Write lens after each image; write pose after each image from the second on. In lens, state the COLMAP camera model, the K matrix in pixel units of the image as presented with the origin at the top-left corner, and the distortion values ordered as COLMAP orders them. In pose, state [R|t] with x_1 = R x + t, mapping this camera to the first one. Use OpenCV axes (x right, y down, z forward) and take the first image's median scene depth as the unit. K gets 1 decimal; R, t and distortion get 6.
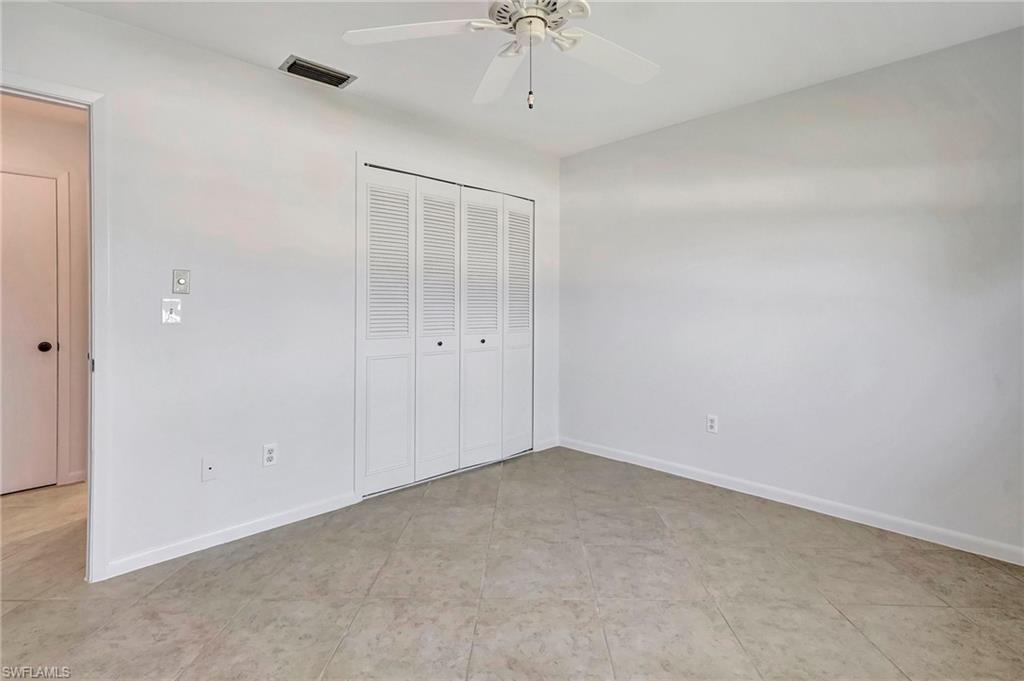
lens RADIAL K [[502.7, 0, 517.8], [0, 502.7, 303.9], [0, 0, 1]] dist [-0.012261, 0.006111]
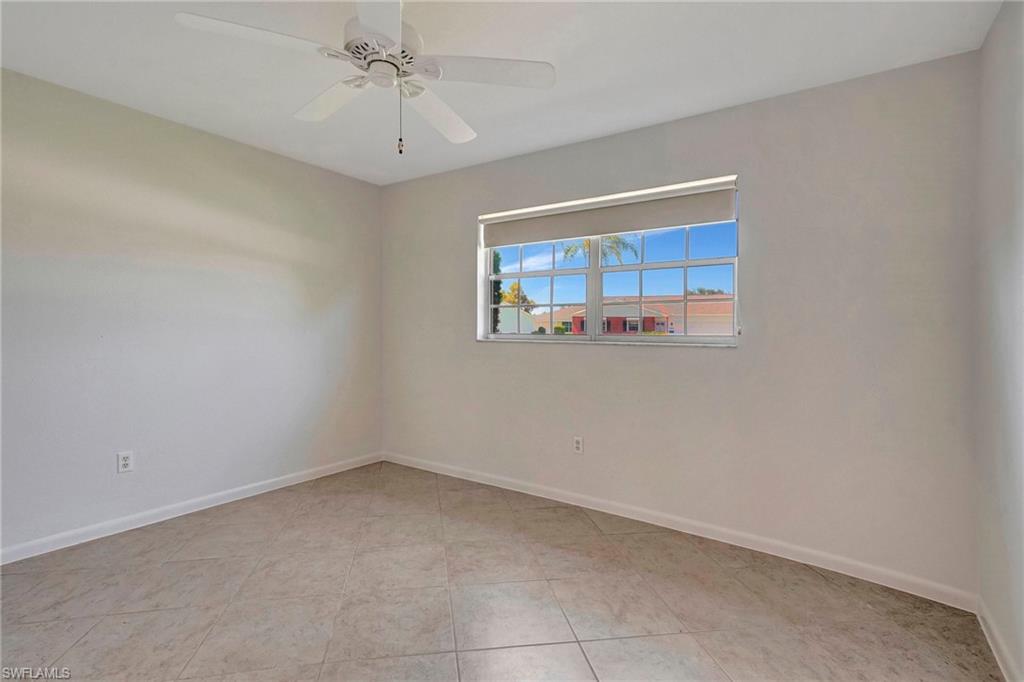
lens RADIAL K [[502.7, 0, 512.2], [0, 502.7, 340.1], [0, 0, 1]] dist [-0.012261, 0.006111]
pose [[-0.191224, -0.028392, 0.981136, -0.749551], [-0.004294, 0.999596, 0.028090, 0.001706], [-0.981537, 0.001159, -0.191268, 0.650089]]
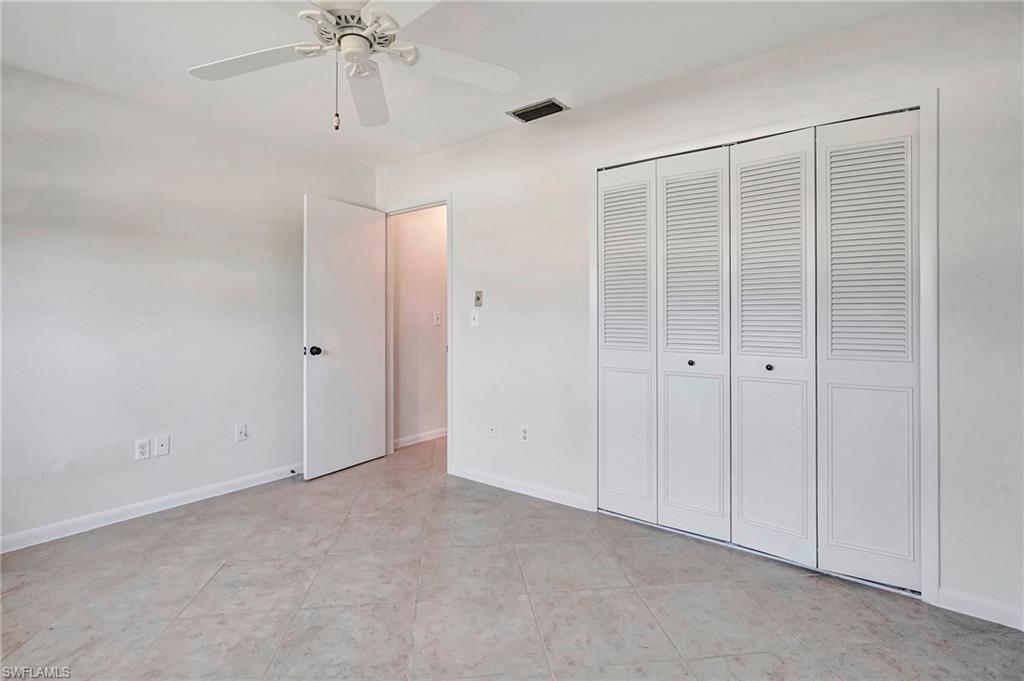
lens RADIAL K [[502.7, 0, 513.4], [0, 502.7, 306.6], [0, 0, 1]] dist [-0.012261, 0.006111]
pose [[0.140783, -0.012900, -0.989956, 0.751184], [0.004472, 0.999913, -0.012394, 0.000894], [0.990030, -0.002682, 0.140829, 0.812510]]
